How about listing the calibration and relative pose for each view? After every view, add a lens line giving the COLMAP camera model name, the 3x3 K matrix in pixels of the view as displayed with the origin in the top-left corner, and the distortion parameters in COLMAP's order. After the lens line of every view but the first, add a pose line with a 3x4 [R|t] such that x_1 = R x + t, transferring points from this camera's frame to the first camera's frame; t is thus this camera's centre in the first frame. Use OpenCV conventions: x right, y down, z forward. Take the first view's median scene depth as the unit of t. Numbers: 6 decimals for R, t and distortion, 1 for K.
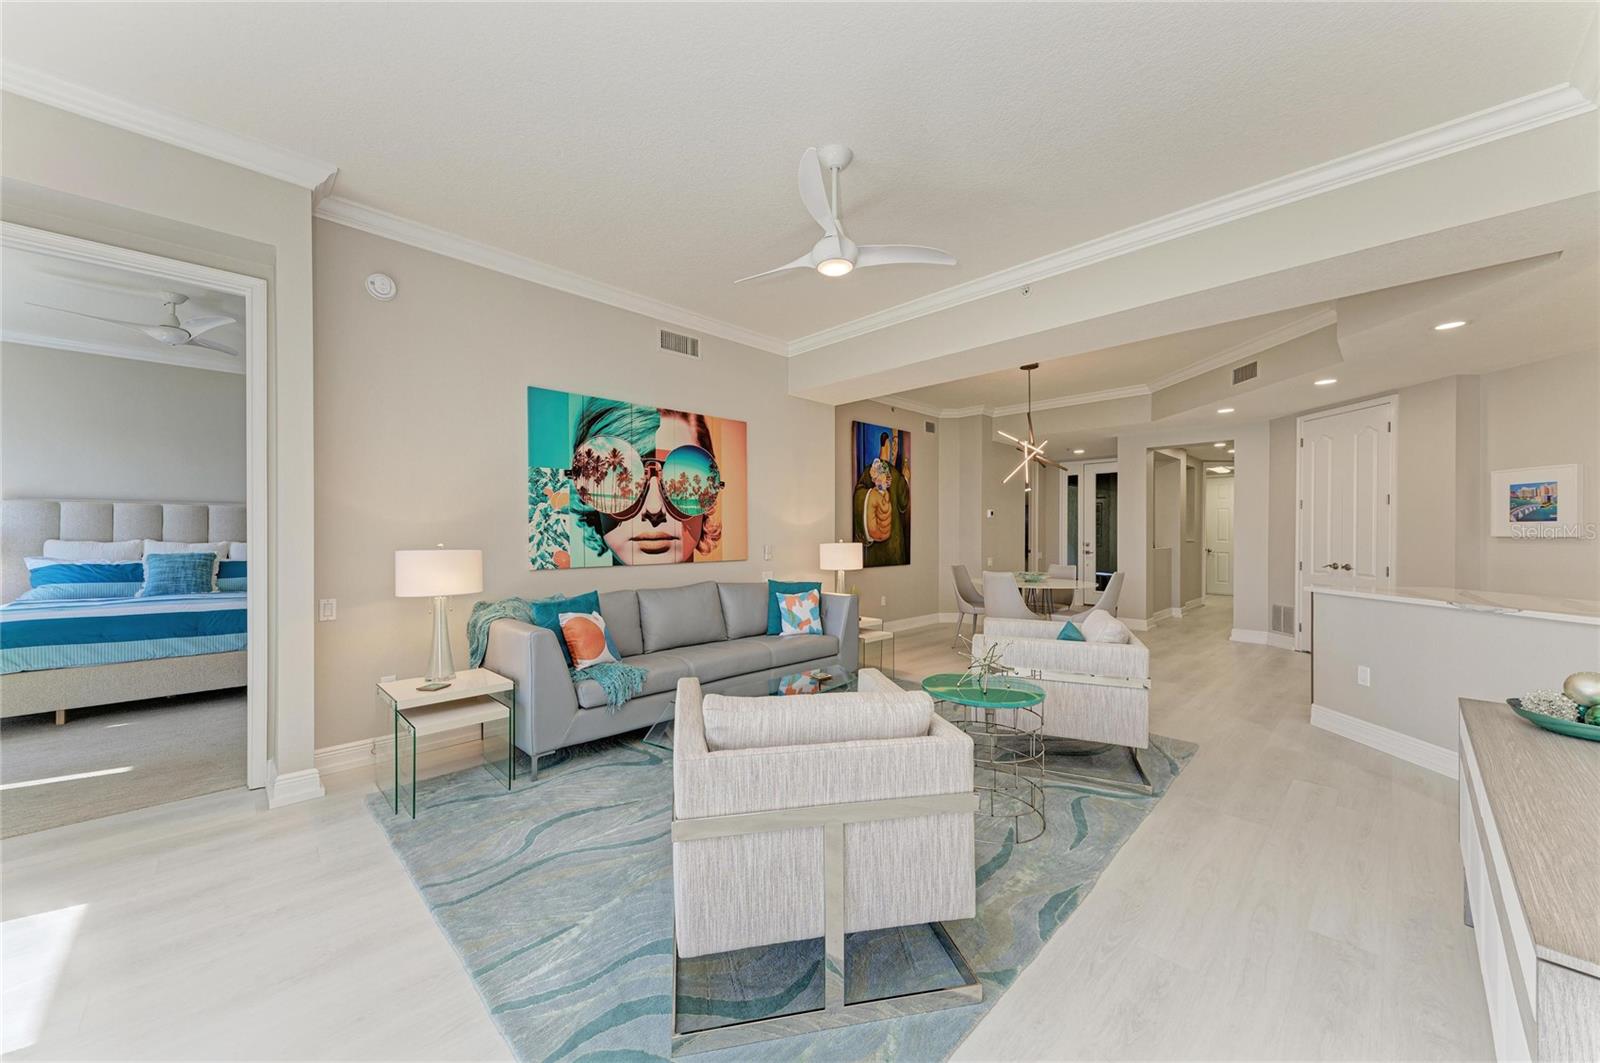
lens RADIAL K [[577.5, 0, 807.2], [0, 577.5, 533.7], [0, 0, 1]] dist [0.016230, -0.000126]
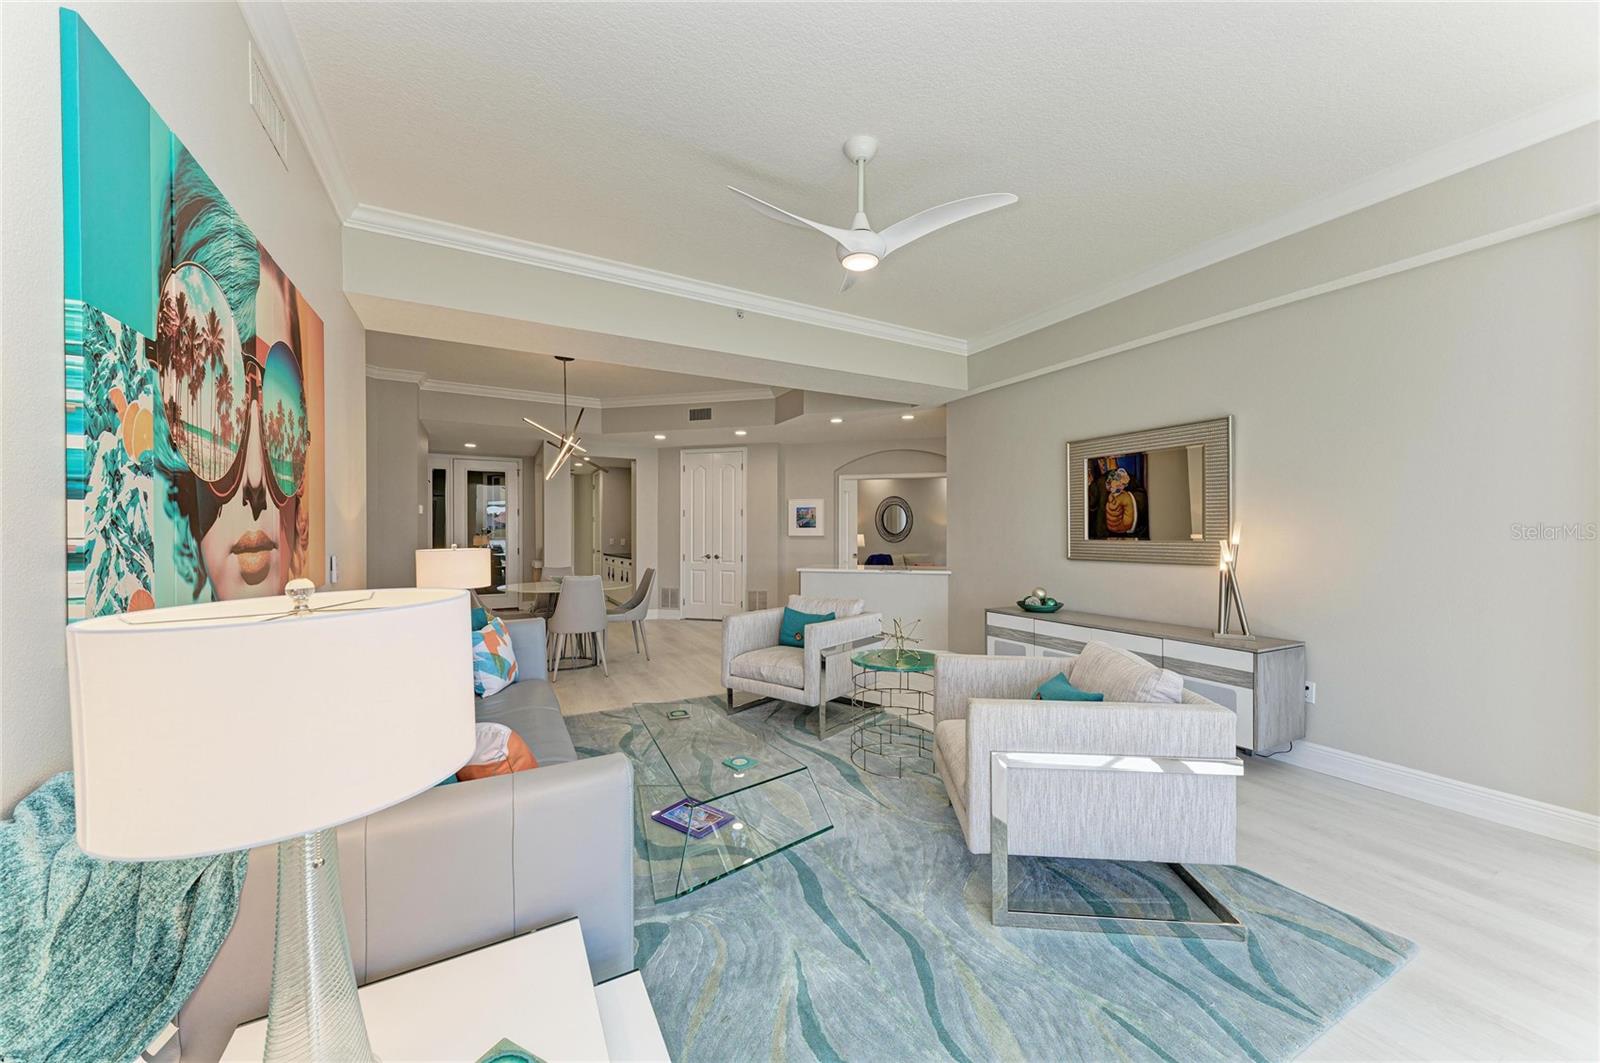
lens RADIAL K [[577.5, 0, 798.1], [0, 577.5, 527.5], [0, 0, 1]] dist [0.016230, -0.000126]
pose [[0.284318, 0.009952, 0.958678, -0.604958], [0.002381, 0.999936, -0.011087, -0.000463], [-0.958727, 0.005435, 0.284276, 0.540044]]
